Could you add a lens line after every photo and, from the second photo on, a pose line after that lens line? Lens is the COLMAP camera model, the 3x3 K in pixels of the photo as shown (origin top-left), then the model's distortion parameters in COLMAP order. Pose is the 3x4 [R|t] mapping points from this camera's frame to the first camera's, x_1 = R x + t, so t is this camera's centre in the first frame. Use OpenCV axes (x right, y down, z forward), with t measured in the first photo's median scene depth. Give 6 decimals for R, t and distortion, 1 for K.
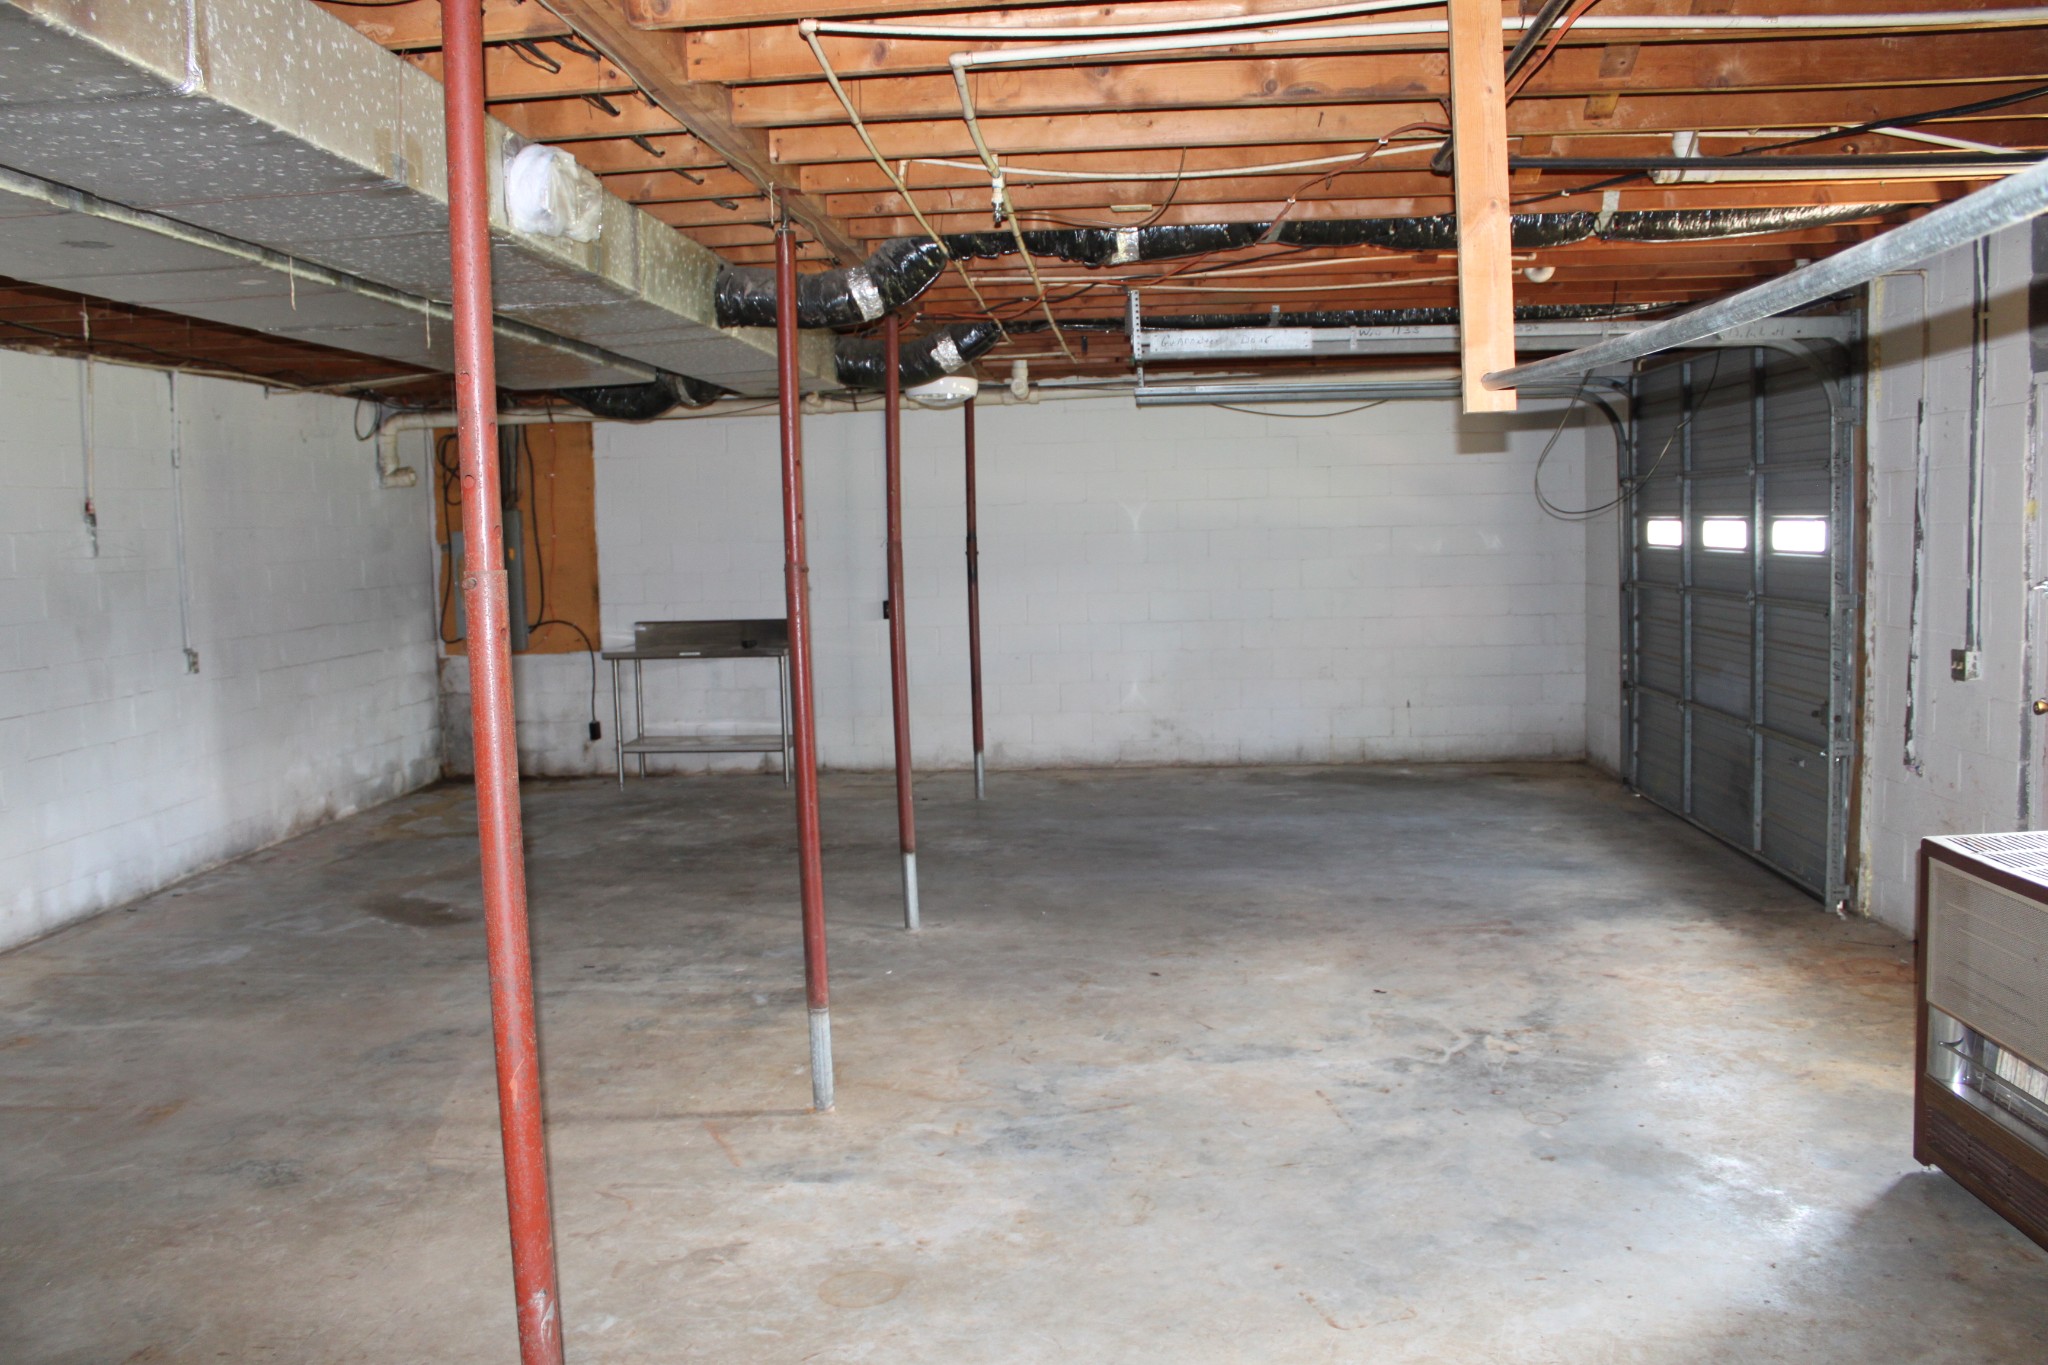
lens RADIAL K [[1731.7, 0, 1027.1], [0, 1731.7, 671.0], [0, 0, 1]] dist [-0.158253, 0.147592]
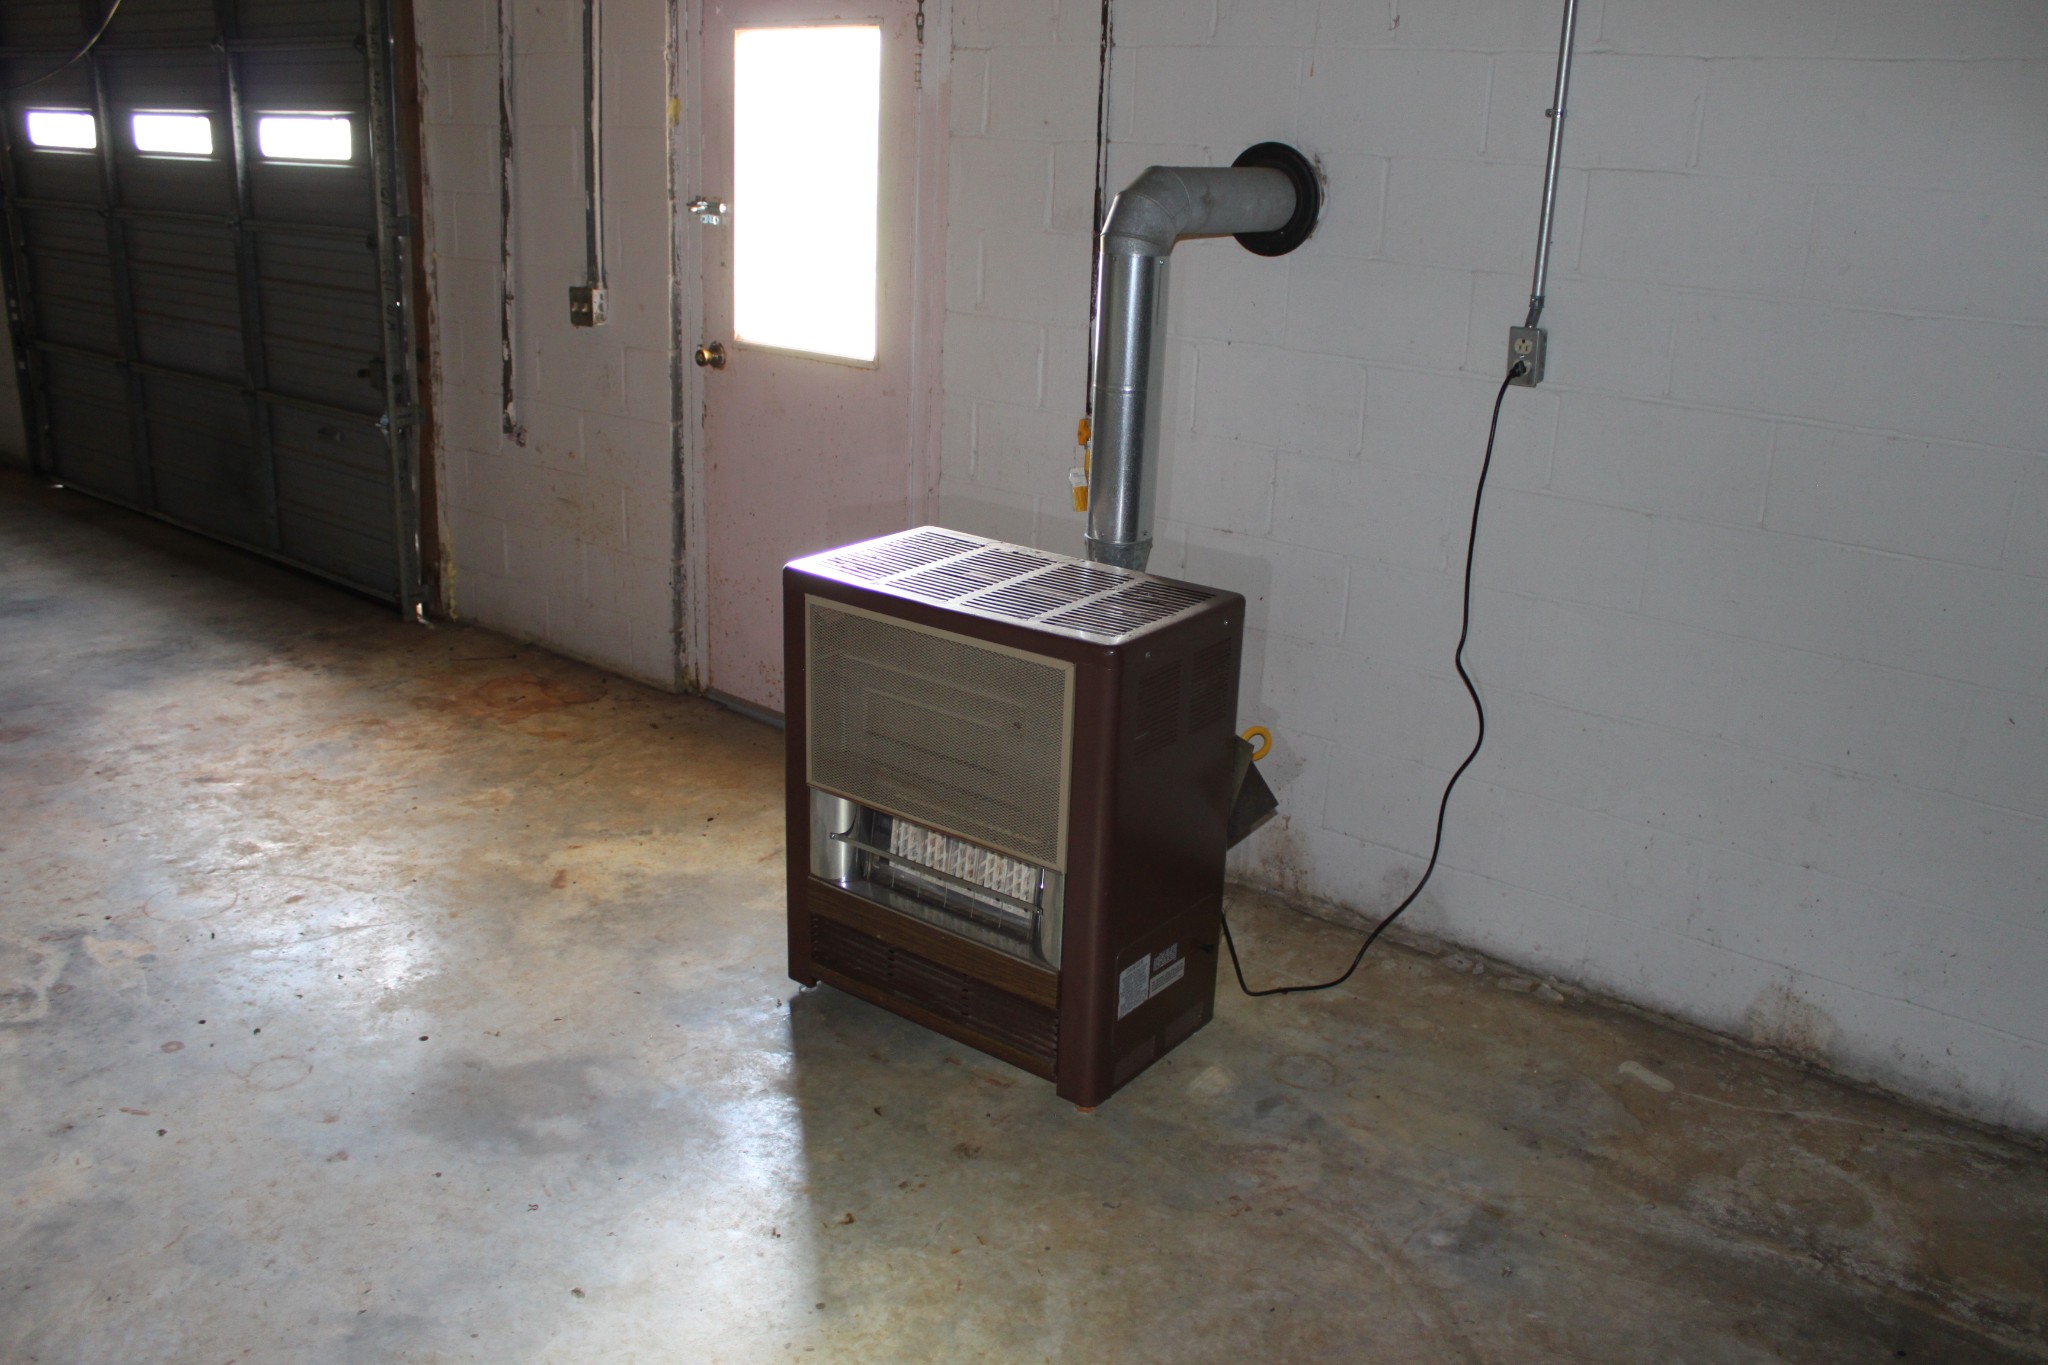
lens RADIAL K [[1778.3, 0, 1139.0], [0, 1778.3, 677.2], [0, 0, 1]] dist [-0.145926, 0.120612]
pose [[0.563753, -0.192786, 0.803129, 0.000667], [0.015051, 0.974614, 0.223384, -0.014128], [-0.825806, -0.113845, 0.552343, 0.313687]]
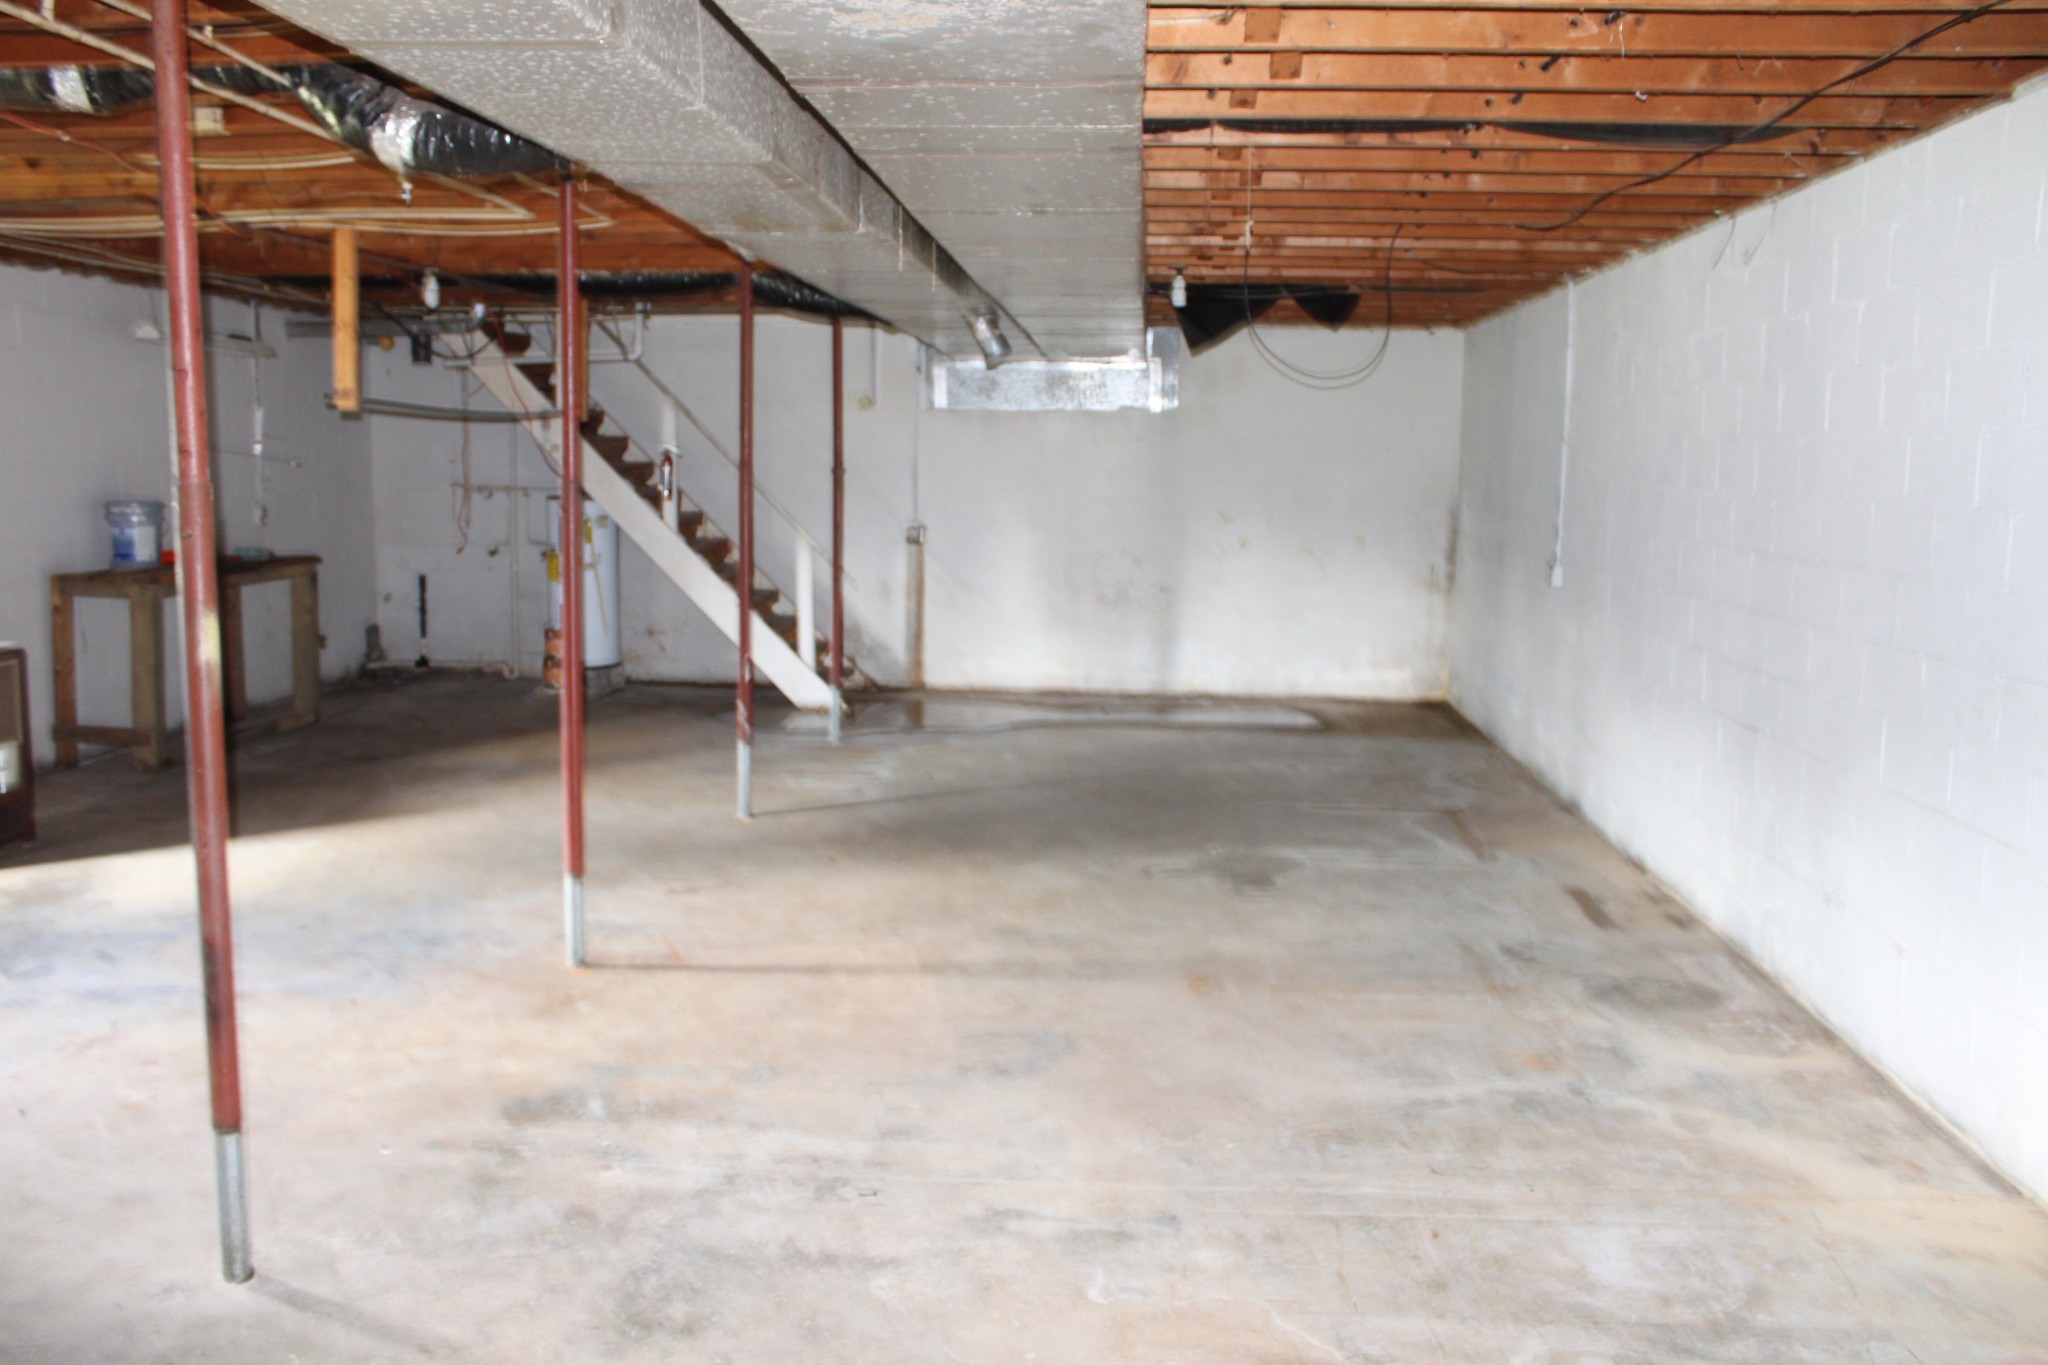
lens RADIAL K [[1731.7, 0, 1027.1], [0, 1731.7, 671.0], [0, 0, 1]] dist [-0.158253, 0.147592]
pose [[-0.999822, 0.014155, 0.012455, -0.312244], [0.016455, 0.977593, 0.209860, -0.118201], [-0.009205, 0.210028, -0.977652, 1.489995]]
